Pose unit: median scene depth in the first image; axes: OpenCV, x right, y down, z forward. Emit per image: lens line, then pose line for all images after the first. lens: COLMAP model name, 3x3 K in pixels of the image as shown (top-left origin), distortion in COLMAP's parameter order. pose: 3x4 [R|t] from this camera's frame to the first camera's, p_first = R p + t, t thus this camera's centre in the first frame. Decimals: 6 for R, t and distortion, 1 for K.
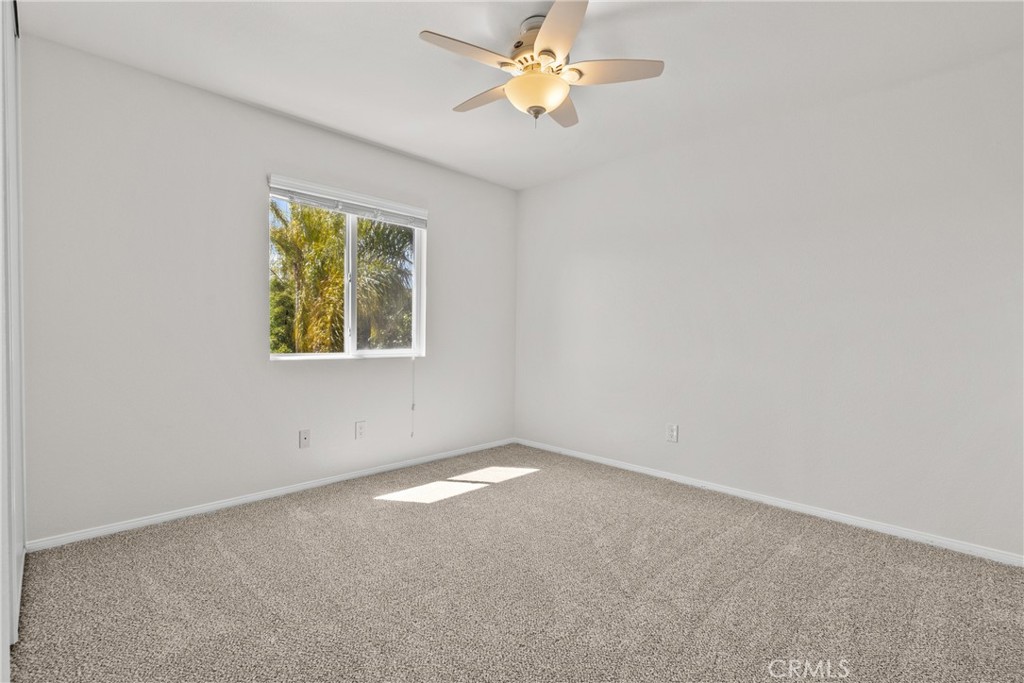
lens RADIAL K [[469.8, 0, 508.4], [0, 469.8, 340.8], [0, 0, 1]] dist [-0.002776, 0.002627]
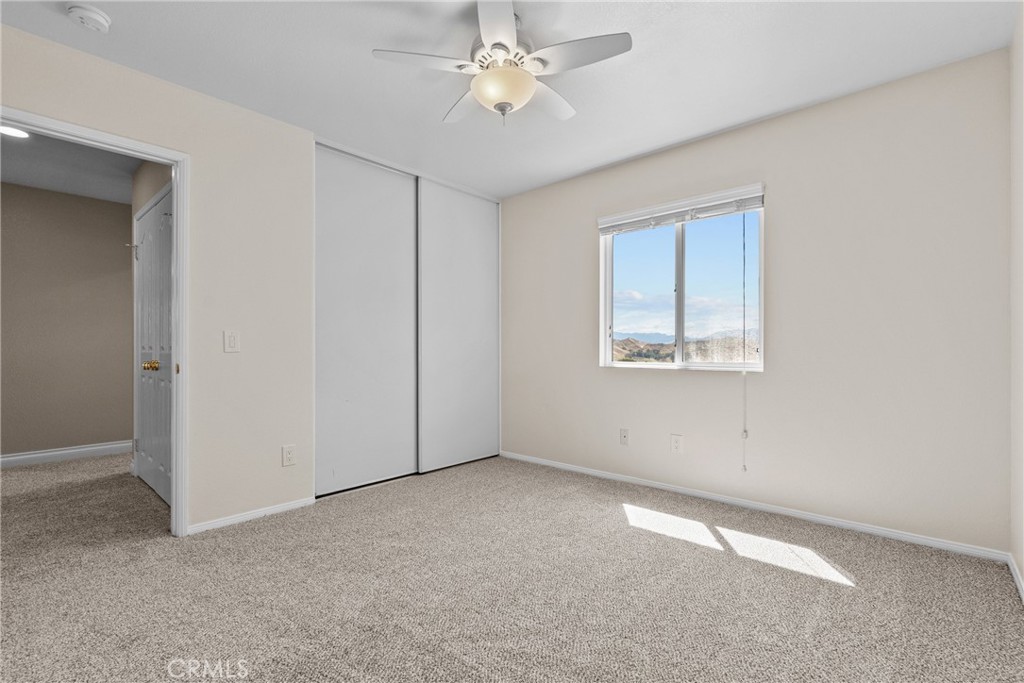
lens RADIAL K [[469.8, 0, 508.3], [0, 469.8, 346.9], [0, 0, 1]] dist [-0.002776, 0.002627]
pose [[0.040127, -0.012255, -0.999119, 0.599364], [-0.007384, 0.999894, -0.012561, 0.005387], [0.999167, 0.007881, 0.040032, 0.574643]]
